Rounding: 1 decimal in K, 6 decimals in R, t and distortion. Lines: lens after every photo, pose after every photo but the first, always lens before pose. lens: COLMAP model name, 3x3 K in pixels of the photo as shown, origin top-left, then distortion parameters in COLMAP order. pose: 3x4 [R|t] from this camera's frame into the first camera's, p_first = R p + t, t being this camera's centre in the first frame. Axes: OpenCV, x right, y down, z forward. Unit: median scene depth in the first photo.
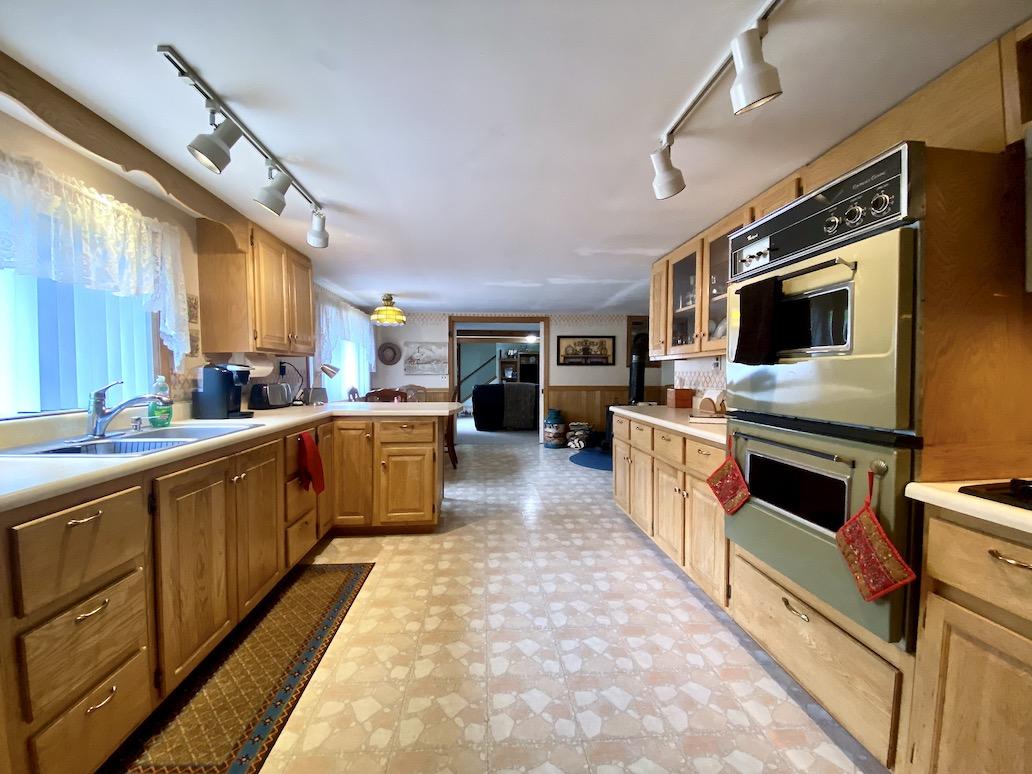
lens RADIAL K [[407.5, 0, 517.5], [0, 407.5, 388.0], [0, 0, 1]] dist [-0.015444, -0.006010]
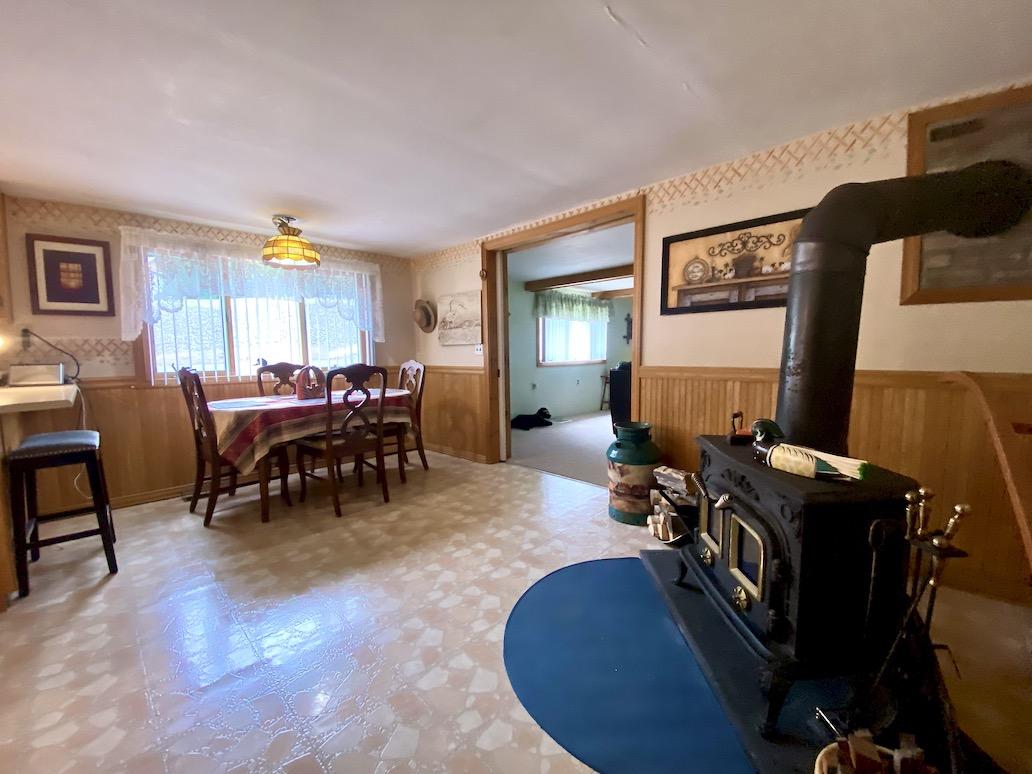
lens RADIAL K [[407.5, 0, 515.2], [0, 407.5, 390.6], [0, 0, 1]] dist [-0.015444, -0.006010]
pose [[0.664529, 0.059800, -0.744866, 0.309225], [-0.016299, 0.997716, 0.065559, -0.005710], [0.747085, -0.031425, 0.663985, 0.642290]]
